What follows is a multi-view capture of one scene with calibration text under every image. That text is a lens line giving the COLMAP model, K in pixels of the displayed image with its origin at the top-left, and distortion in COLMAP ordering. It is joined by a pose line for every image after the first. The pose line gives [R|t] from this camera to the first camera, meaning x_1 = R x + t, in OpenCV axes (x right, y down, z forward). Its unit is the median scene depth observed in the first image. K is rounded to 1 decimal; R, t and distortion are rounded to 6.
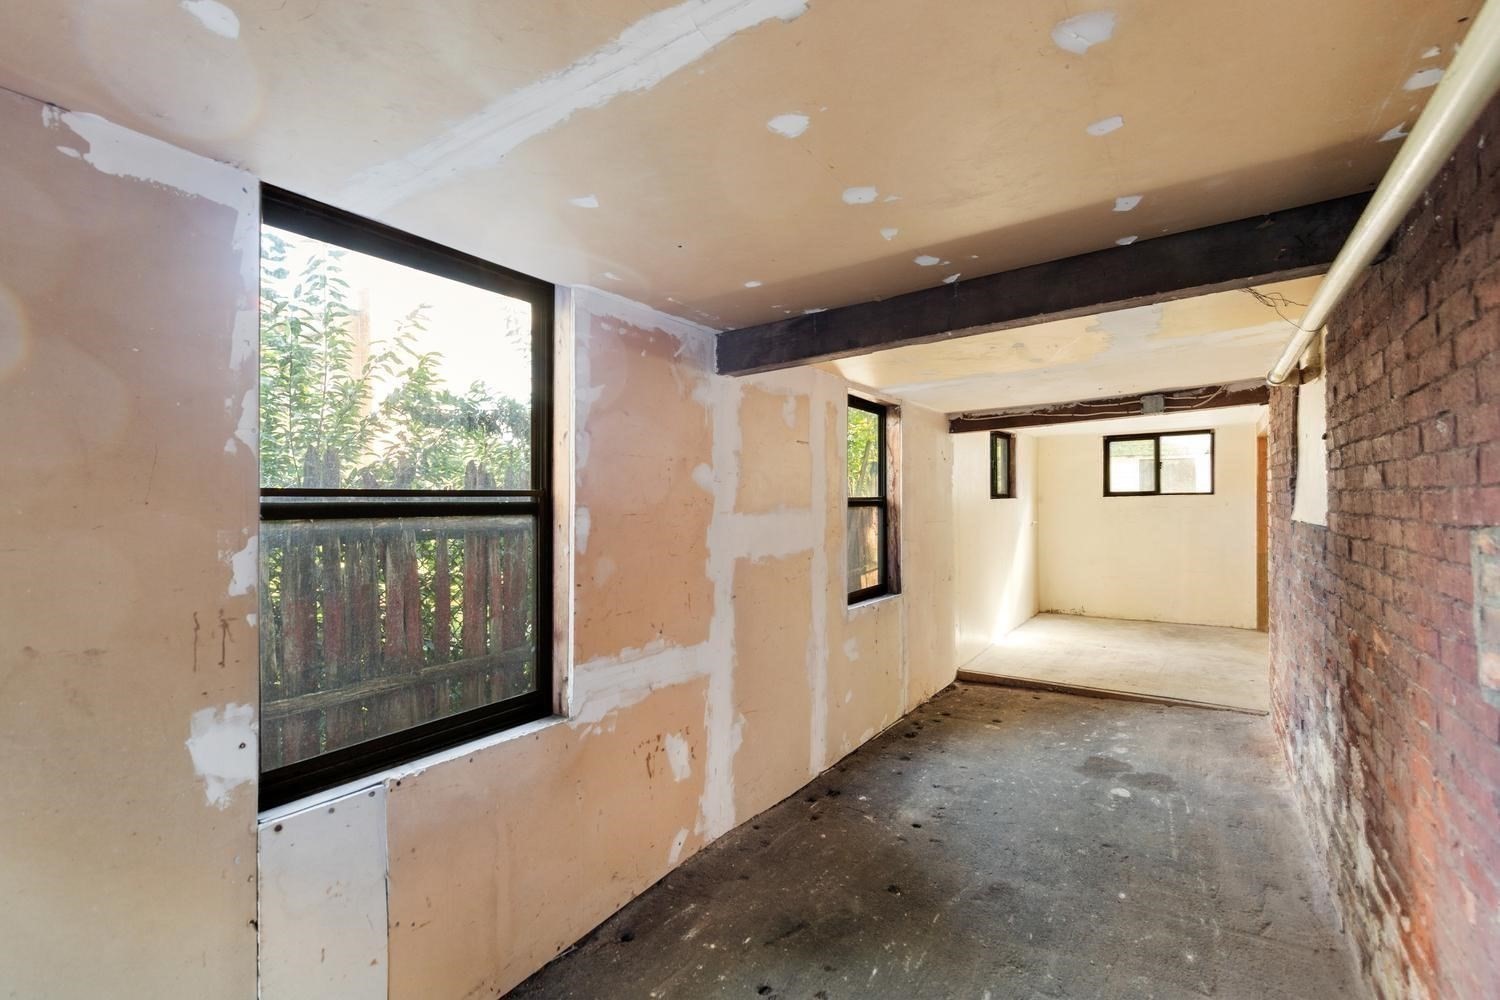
lens RADIAL K [[686.3, 0, 750.0], [0, 686.3, 487.1], [0, 0, 1]] dist [0.009820, -0.001047]
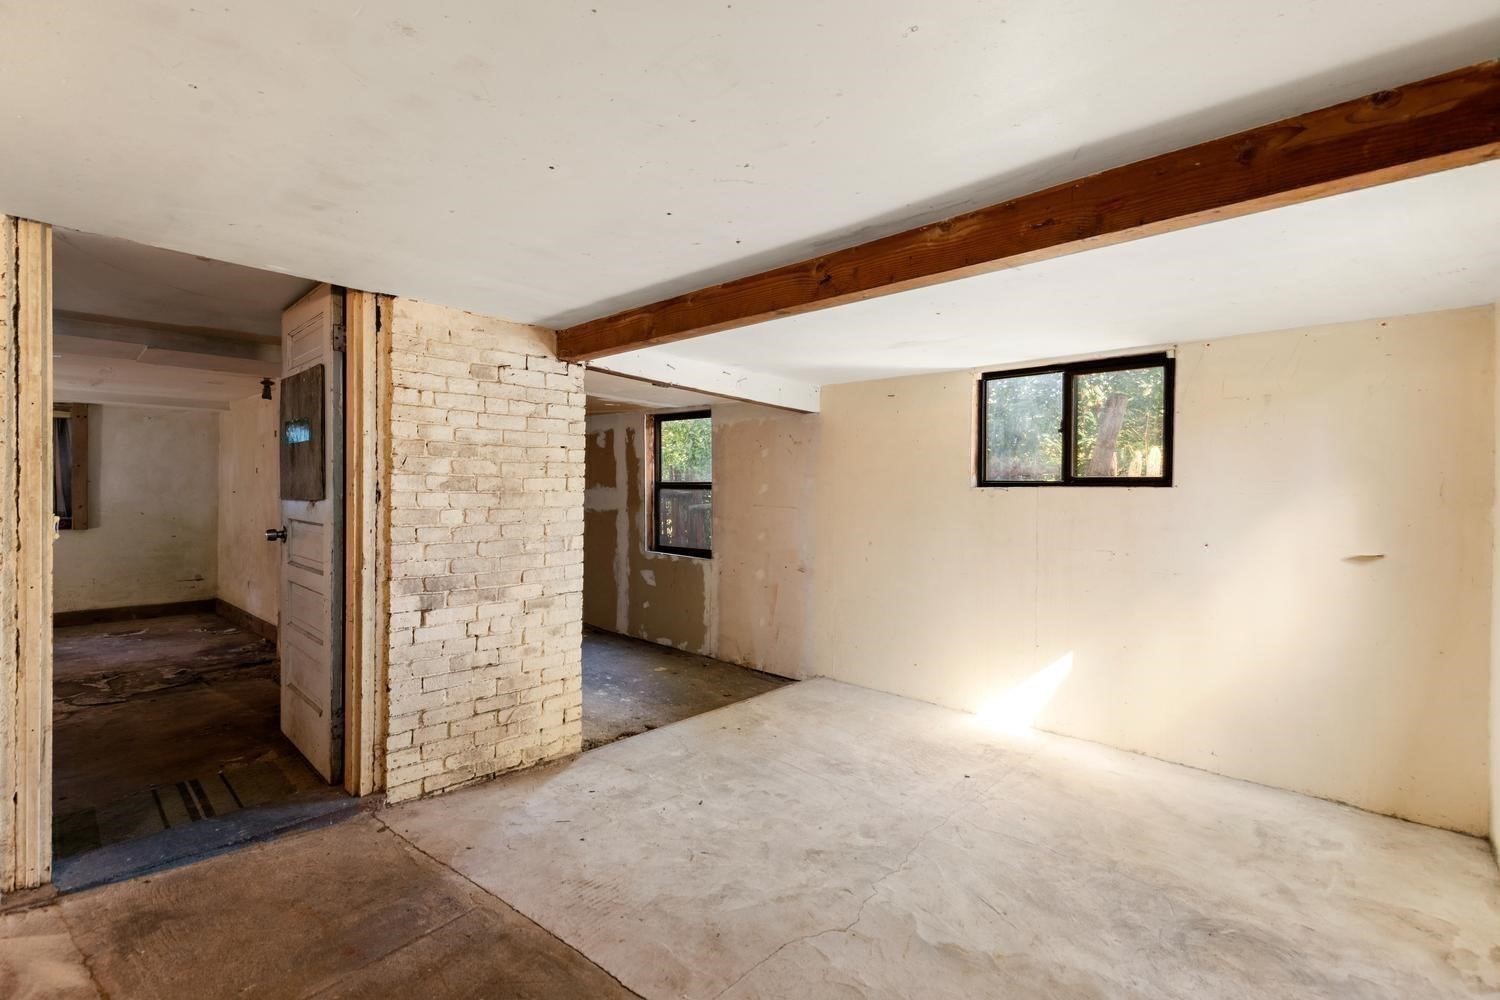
lens RADIAL K [[686.3, 0, 750.0], [0, 686.3, 487.1], [0, 0, 1]] dist [0.009820, -0.001047]
pose [[-0.159292, 0.010656, -0.987174, 1.570114], [0.007483, 0.999926, 0.009586, 0.012628], [0.987203, -0.005860, -0.159360, 1.385963]]
